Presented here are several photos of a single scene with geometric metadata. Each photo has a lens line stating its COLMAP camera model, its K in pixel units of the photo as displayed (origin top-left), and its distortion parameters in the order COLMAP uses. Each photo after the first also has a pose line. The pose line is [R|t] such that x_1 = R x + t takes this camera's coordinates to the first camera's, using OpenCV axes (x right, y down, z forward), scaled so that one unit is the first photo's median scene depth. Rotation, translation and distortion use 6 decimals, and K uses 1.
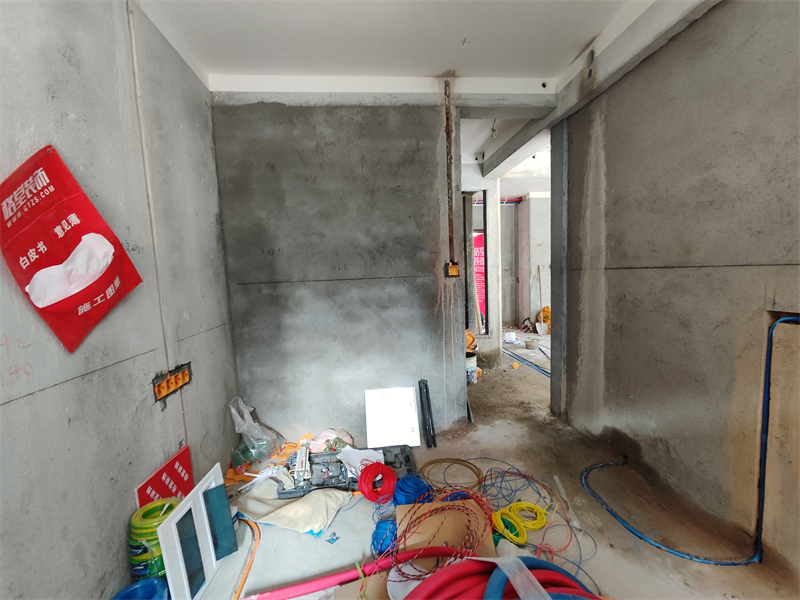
lens RADIAL K [[360.8, 0, 400.3], [0, 360.8, 308.0], [0, 0, 1]] dist [0.005699, -0.000935]
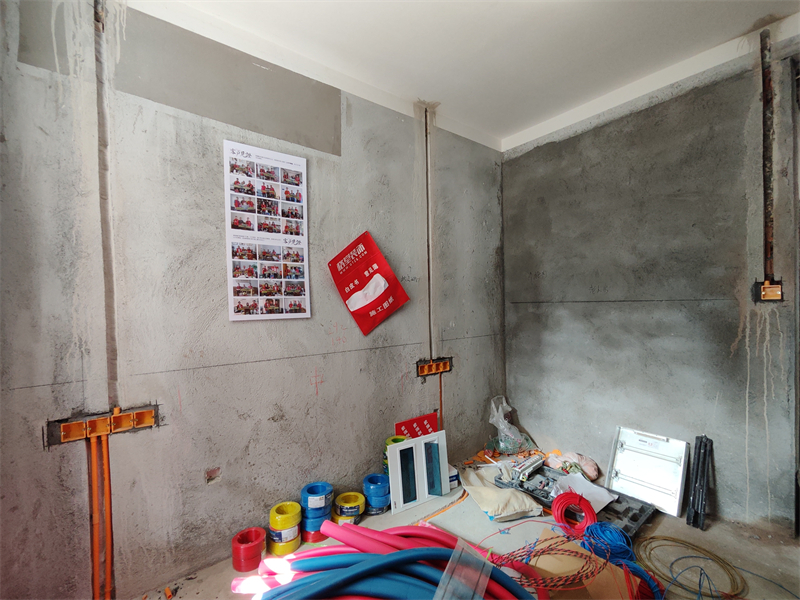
lens RADIAL K [[360.8, 0, 403.7], [0, 360.8, 305.8], [0, 0, 1]] dist [0.005699, -0.000935]
pose [[0.544047, 0.038443, -0.838173, 0.367789], [-0.083372, 0.996483, -0.008412, -0.016160], [0.834902, 0.074457, 0.545339, 0.048185]]
